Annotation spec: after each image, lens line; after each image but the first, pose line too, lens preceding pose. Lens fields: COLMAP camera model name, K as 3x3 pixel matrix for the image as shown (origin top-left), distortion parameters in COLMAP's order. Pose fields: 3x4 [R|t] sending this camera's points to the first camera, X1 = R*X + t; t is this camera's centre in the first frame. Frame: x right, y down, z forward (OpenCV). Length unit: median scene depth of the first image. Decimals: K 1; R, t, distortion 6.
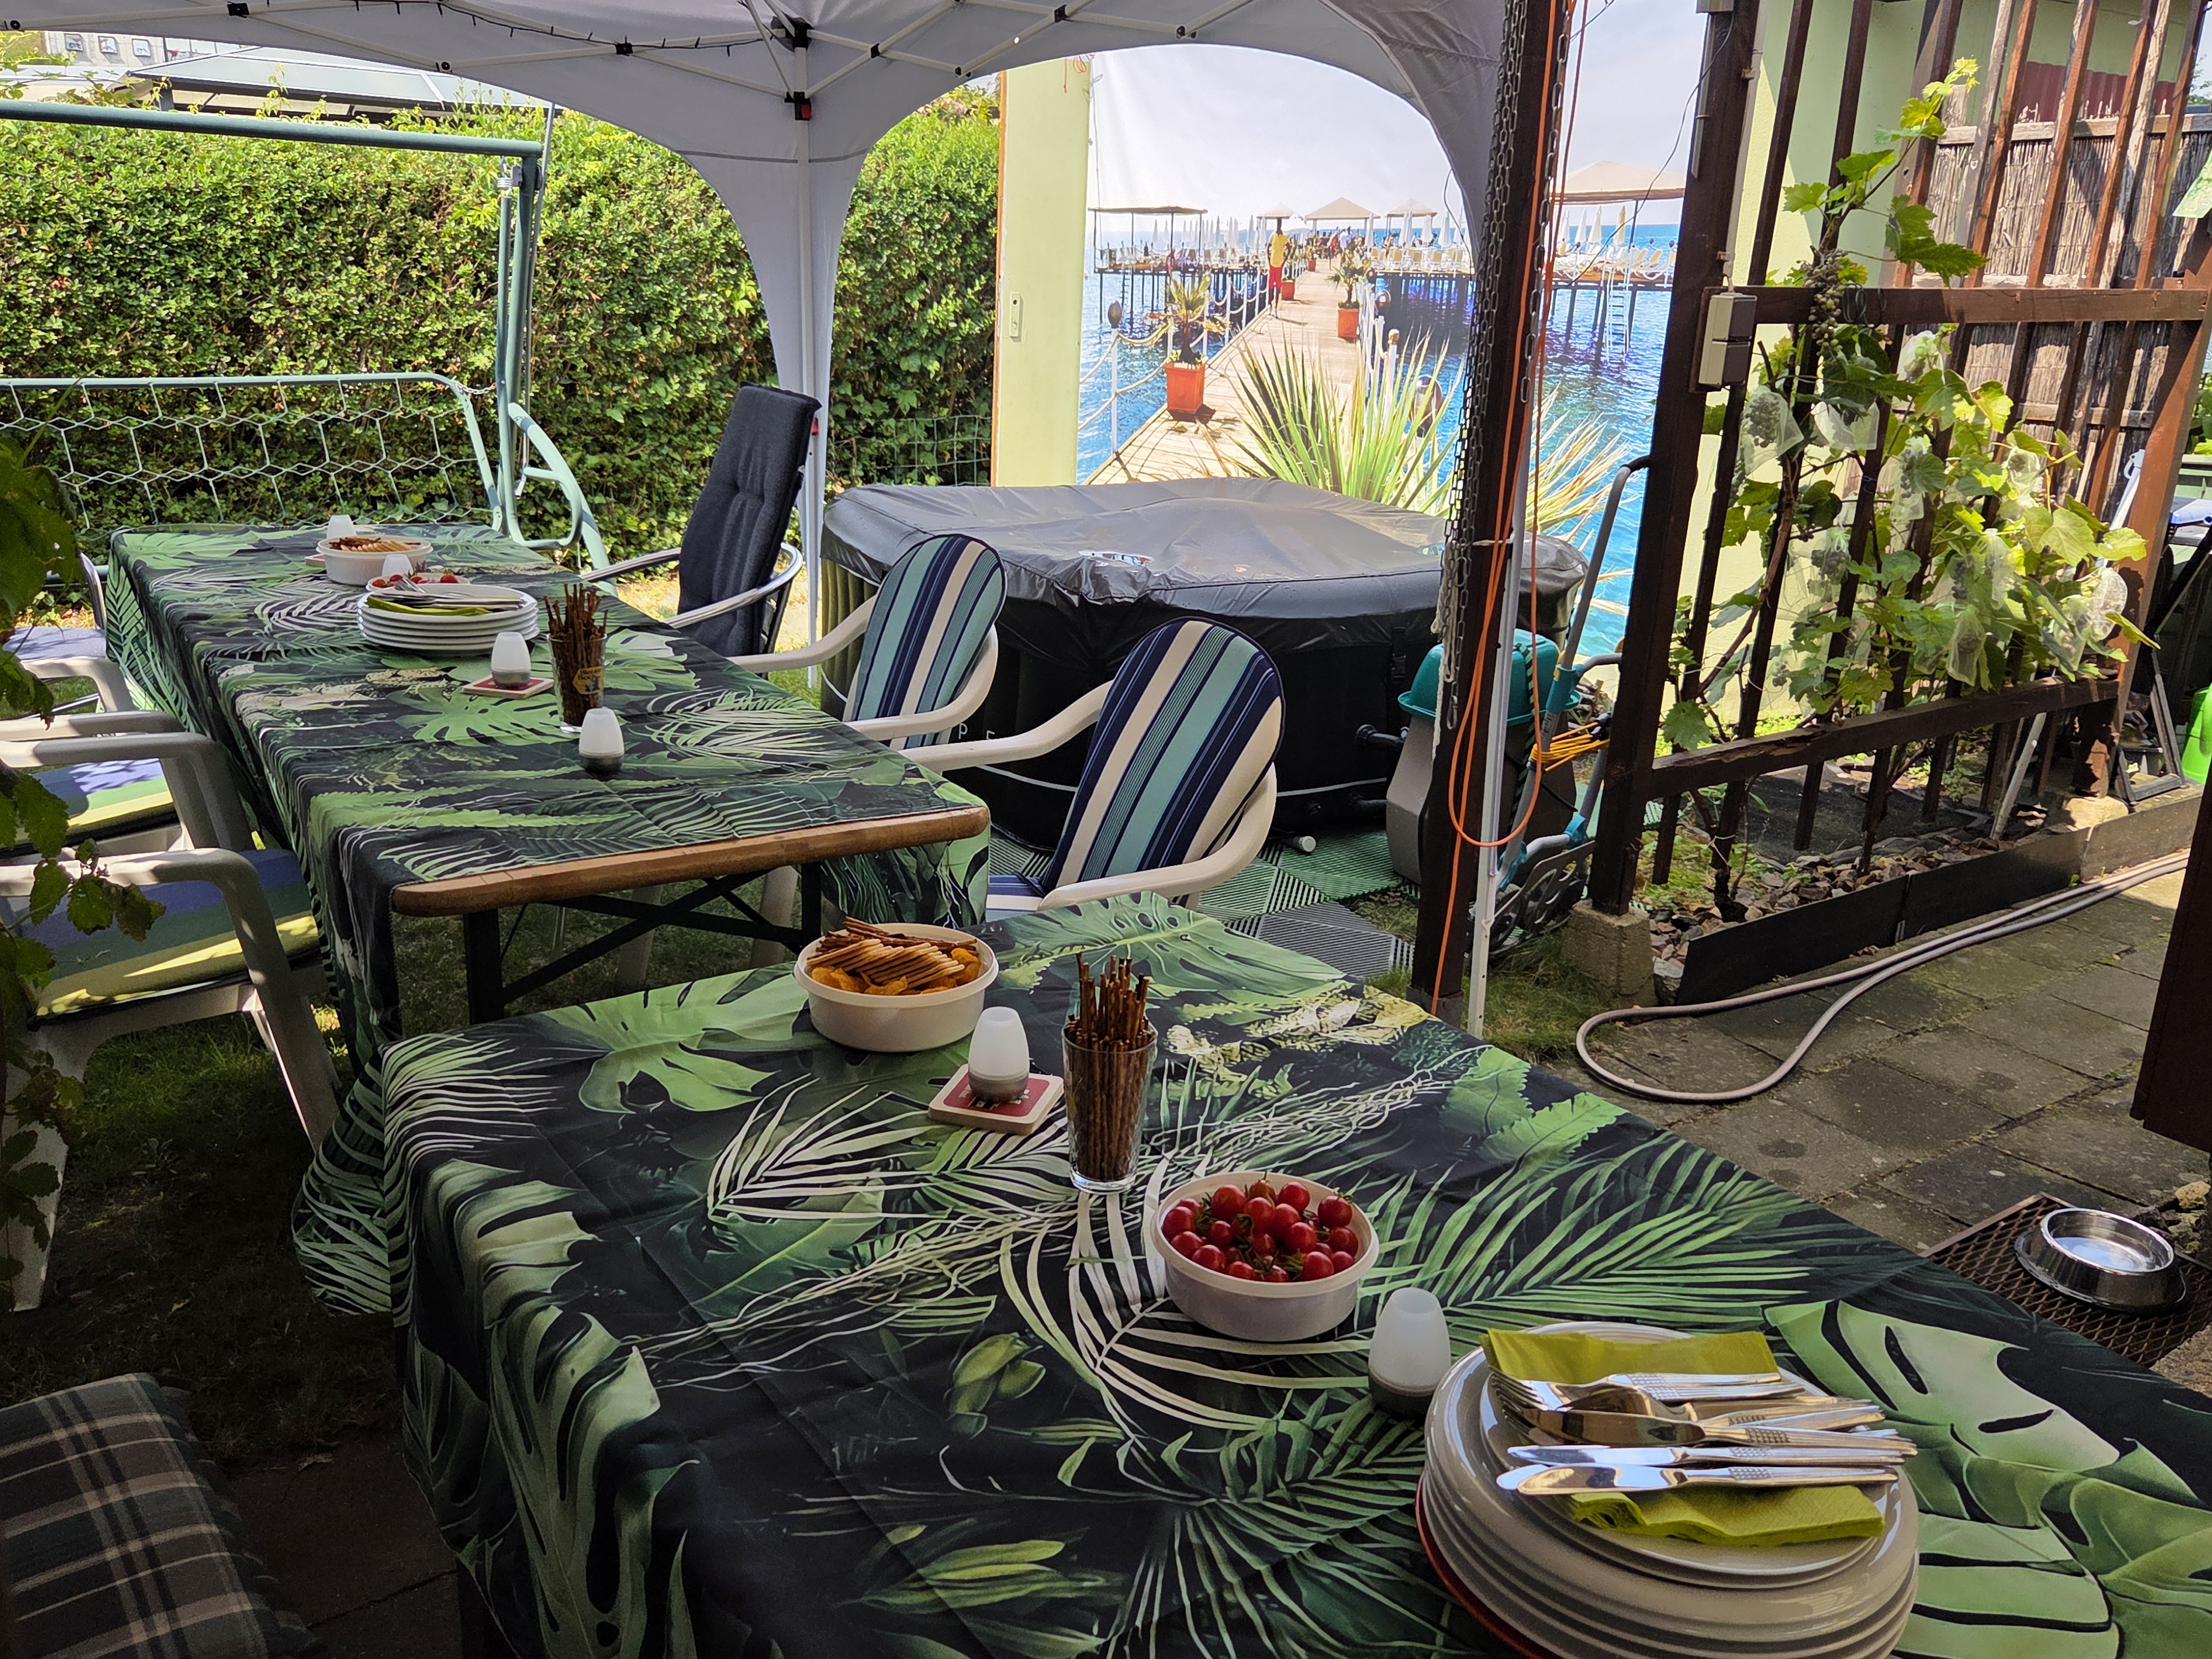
lens RADIAL K [[1816.0, 0, 1124.9], [0, 1816.0, 830.4], [0, 0, 1]] dist [0.070655, -0.051558]
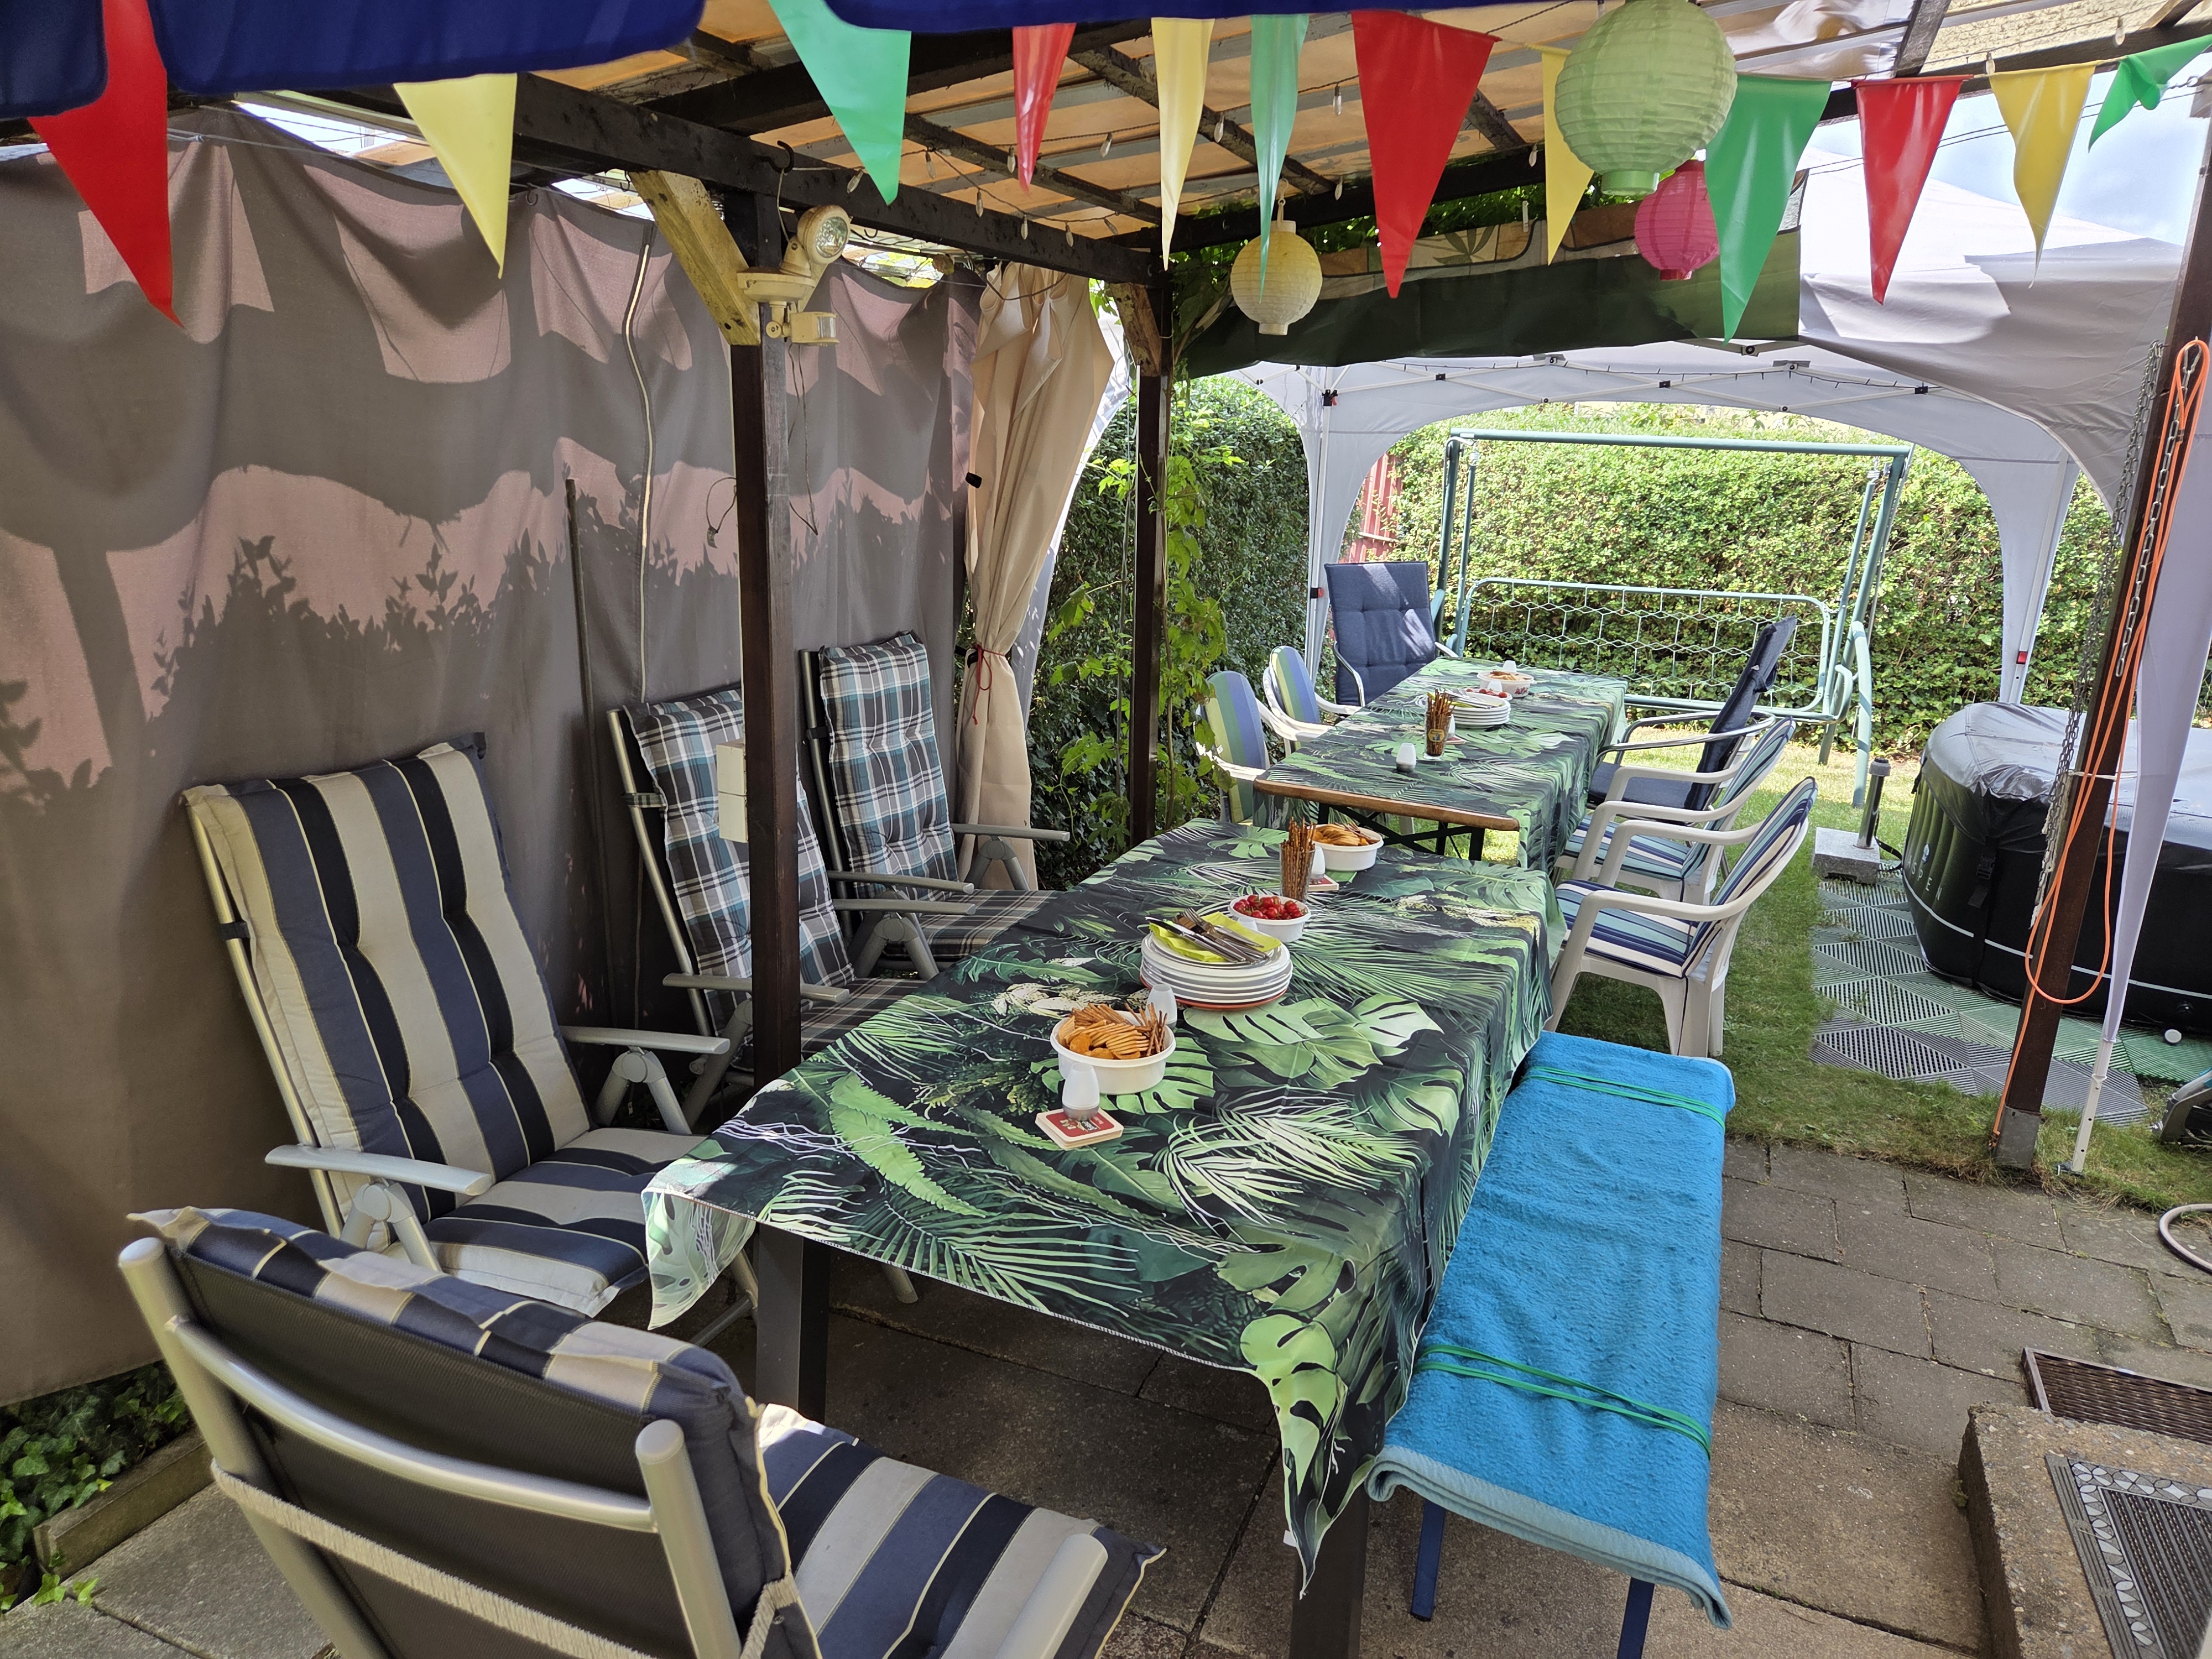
lens RADIAL K [[1493.6, 0, 1092.9], [0, 1493.6, 826.2], [0, 0, 1]] dist [0.068818, -0.051367]
pose [[0.518174, 0.214898, -0.827837, 1.273839], [-0.282520, 0.956594, 0.071483, 0.009554], [0.807266, 0.196839, 0.556395, -0.355865]]
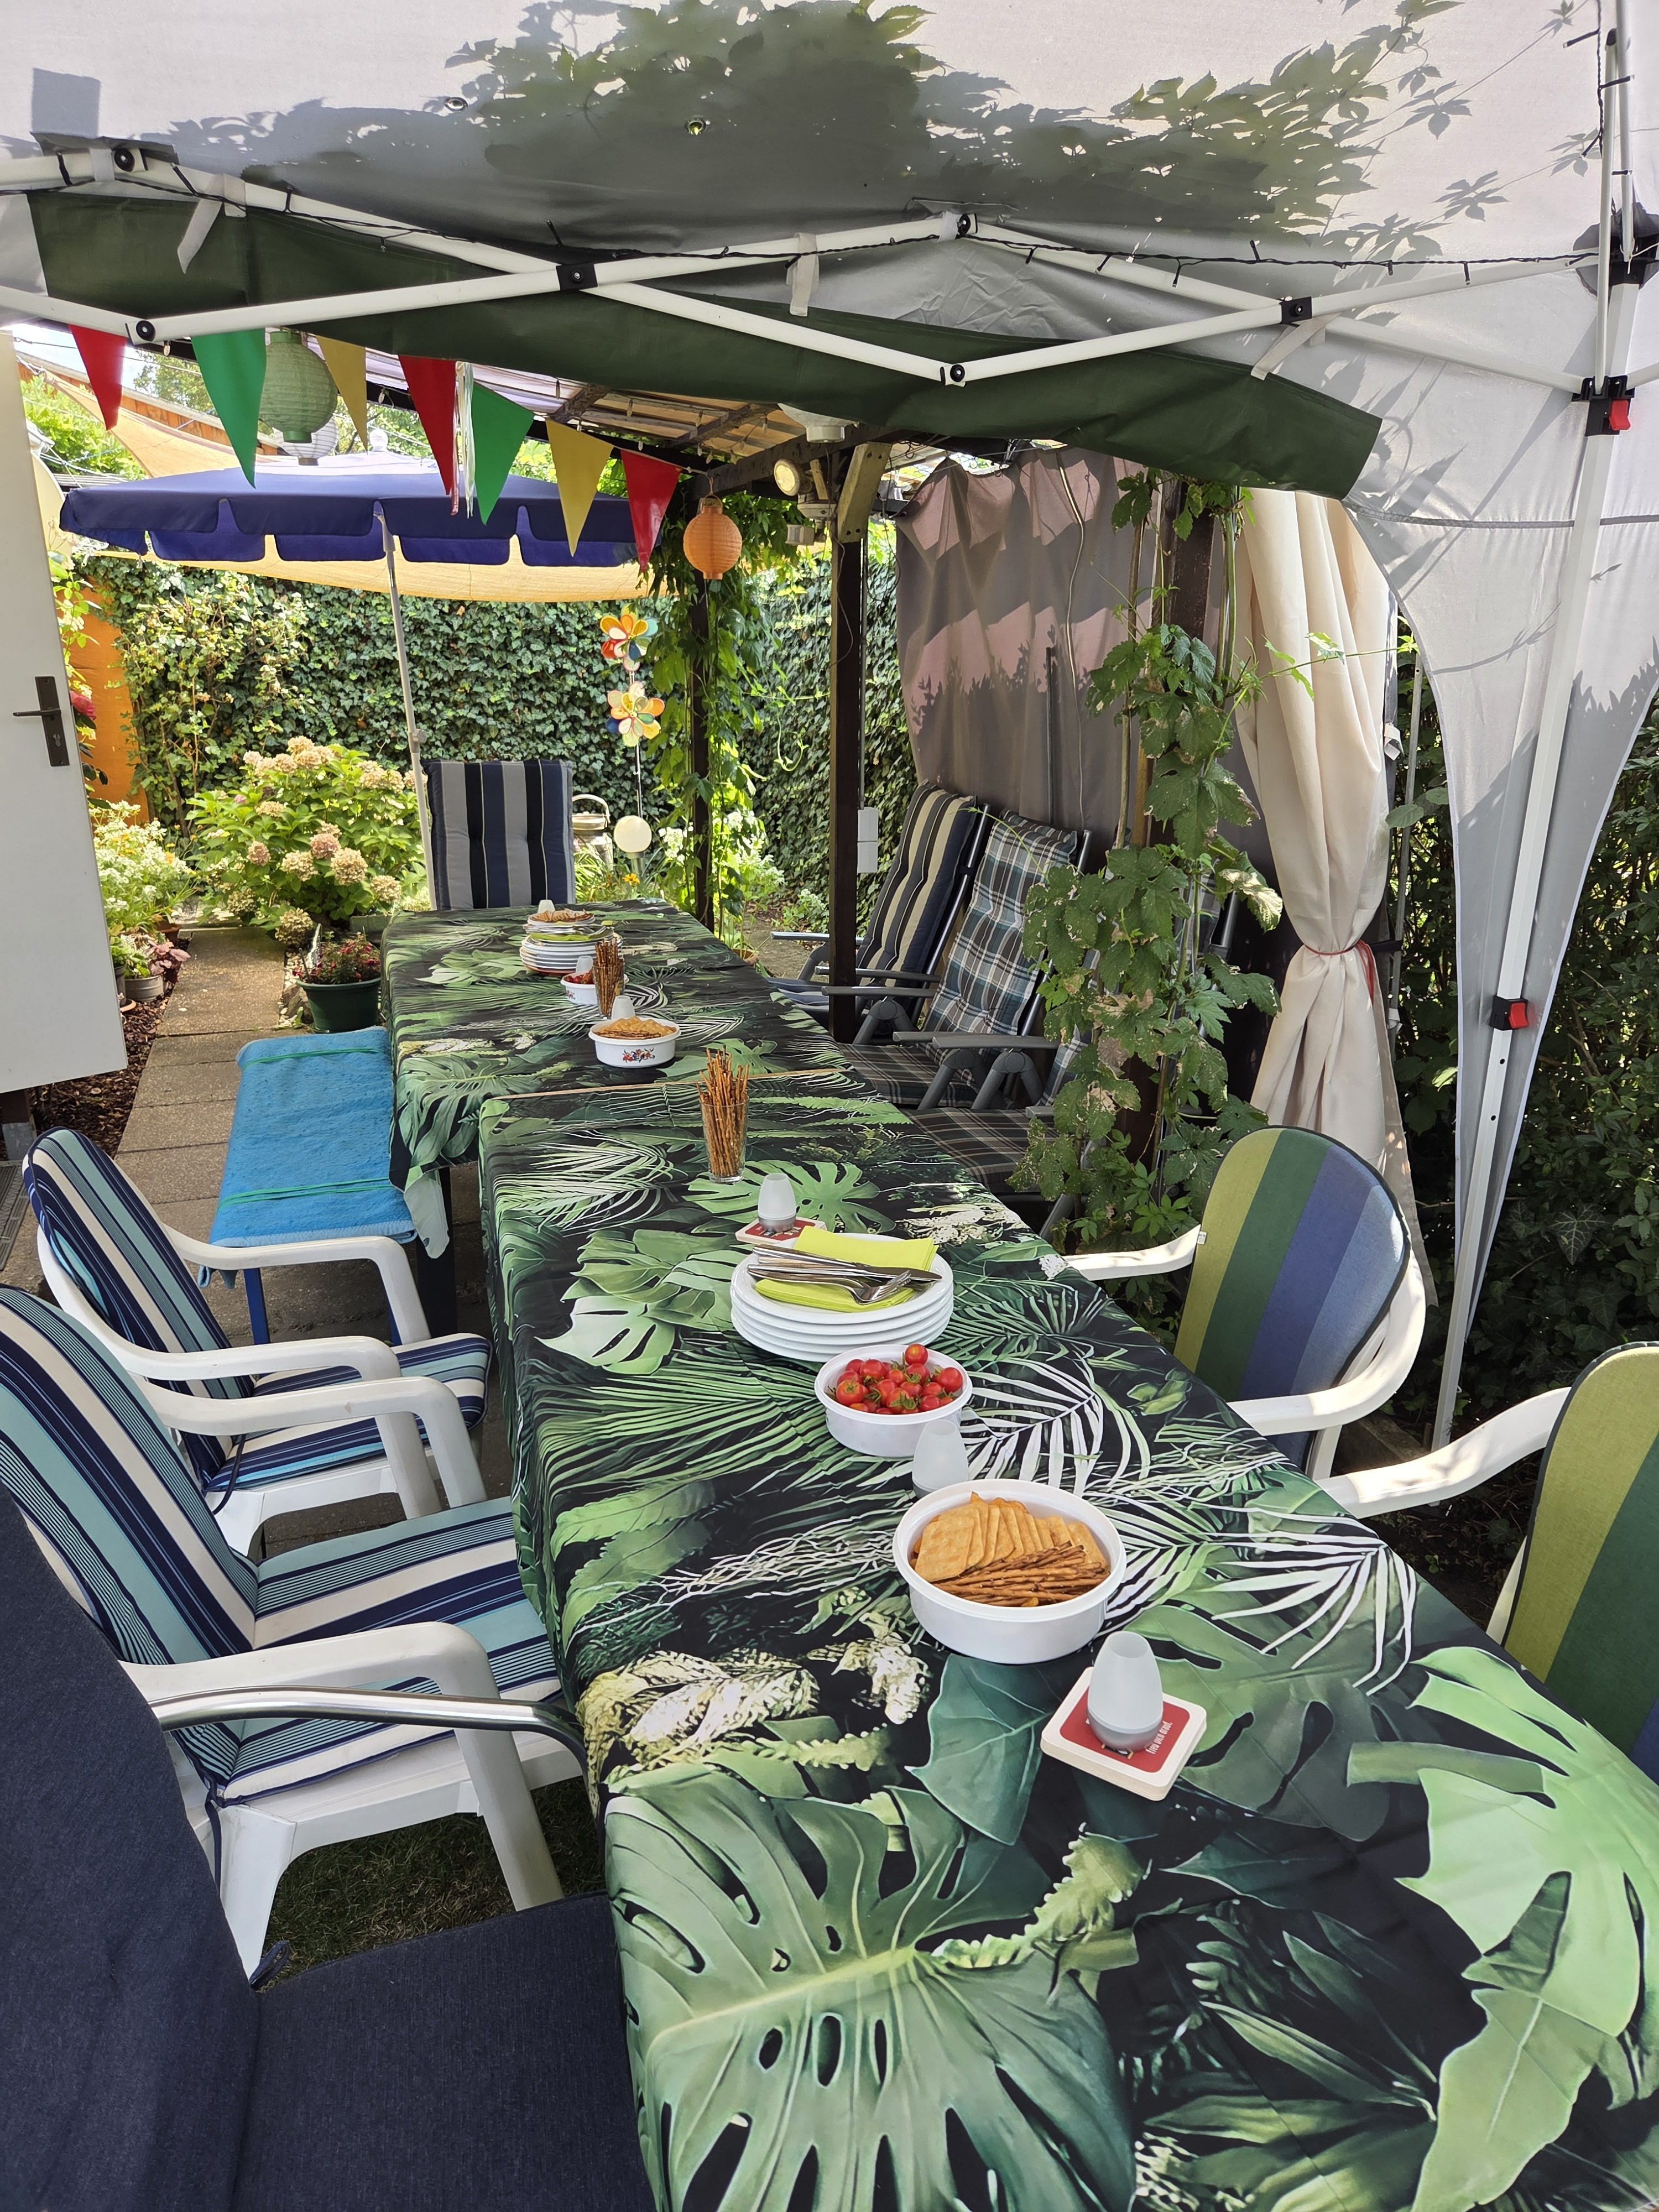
lens RADIAL K [[1493.6, 0, 830.7], [0, 1493.6, 1136.0], [0, 0, 1]] dist [0.068818, -0.051367]
pose [[-0.952781, -0.119036, 0.279355, -0.092328], [0.073566, 0.802073, 0.592678, -0.467006], [-0.294614, 0.585243, -0.755442, 1.303687]]
